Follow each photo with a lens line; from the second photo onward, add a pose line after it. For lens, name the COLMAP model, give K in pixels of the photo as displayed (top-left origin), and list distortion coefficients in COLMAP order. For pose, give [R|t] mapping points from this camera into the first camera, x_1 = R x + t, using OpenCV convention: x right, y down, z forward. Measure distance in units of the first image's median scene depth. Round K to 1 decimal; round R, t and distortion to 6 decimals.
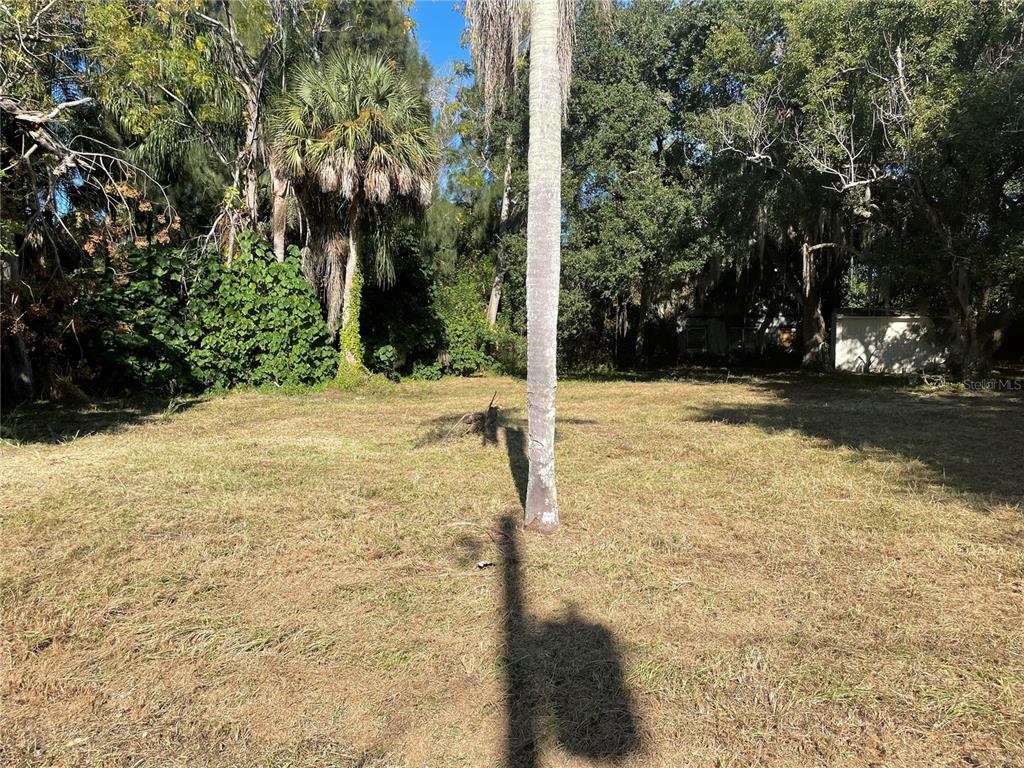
lens RADIAL K [[782.5, 0, 511.9], [0, 782.5, 381.6], [0, 0, 1]] dist [0.047482, -0.001175]
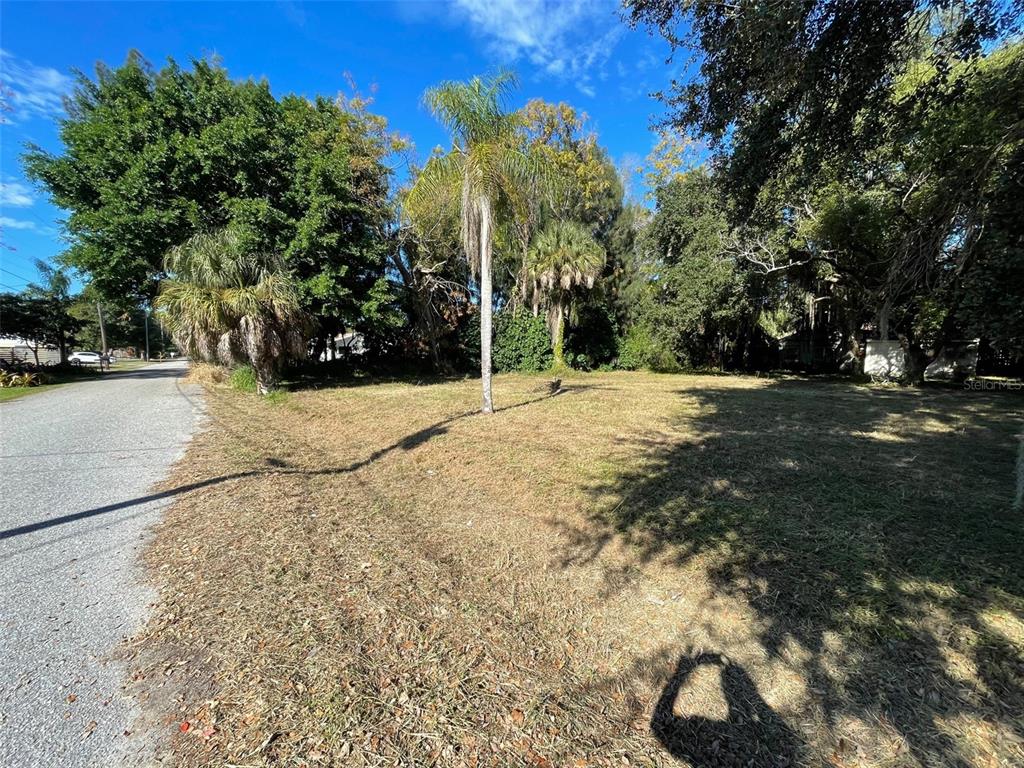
lens RADIAL K [[410.6, 0, 512.3], [0, 410.6, 385.8], [0, 0, 1]] dist [-0.000156, 0.000040]
pose [[0.874990, 0.050522, -0.481498, 0.222245], [-0.036518, 0.998594, 0.038418, 0.003129], [0.482762, -0.016032, 0.875605, -0.073196]]
